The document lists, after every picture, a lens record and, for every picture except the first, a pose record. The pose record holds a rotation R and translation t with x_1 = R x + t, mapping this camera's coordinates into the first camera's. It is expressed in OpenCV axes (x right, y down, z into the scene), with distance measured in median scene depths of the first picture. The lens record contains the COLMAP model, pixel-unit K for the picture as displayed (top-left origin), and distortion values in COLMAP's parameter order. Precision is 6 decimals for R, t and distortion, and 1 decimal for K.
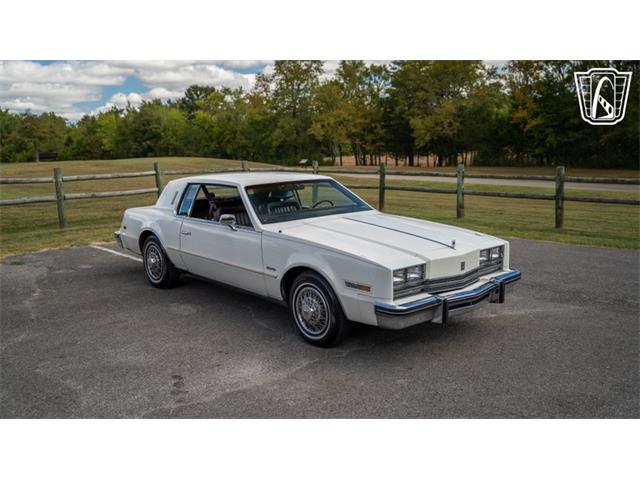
lens RADIAL K [[617.5, 0, 317.4], [0, 617.5, 249.3], [0, 0, 1]] dist [-0.017561, 0.000000]
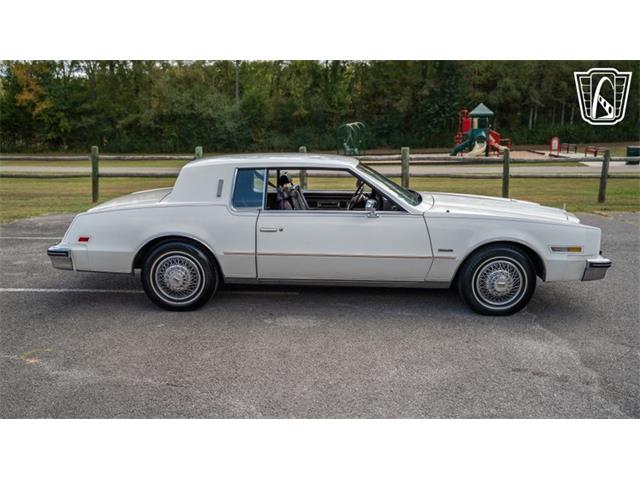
lens RADIAL K [[617.5, 0, 318.3], [0, 617.5, 246.1], [0, 0, 1]] dist [-0.017561, 0.000000]
pose [[0.667243, -0.127083, 0.733919, -0.618606], [0.114089, 0.991147, 0.067900, -0.042966], [-0.736051, 0.038427, 0.675835, 0.333076]]
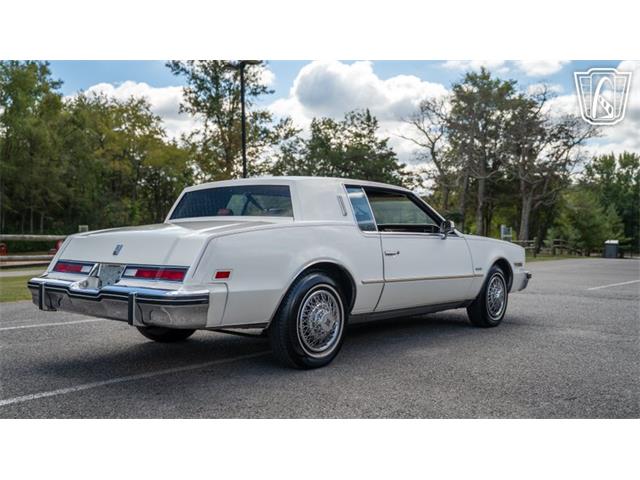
lens RADIAL K [[617.5, 0, 318.9], [0, 617.5, 242.7], [0, 0, 1]] dist [-0.017561, 0.000000]
pose [[-0.162378, 0.015839, 0.986602, -0.727495], [0.172033, 0.985012, 0.012501, -0.049568], [-0.971616, 0.171758, -0.162669, 0.966087]]
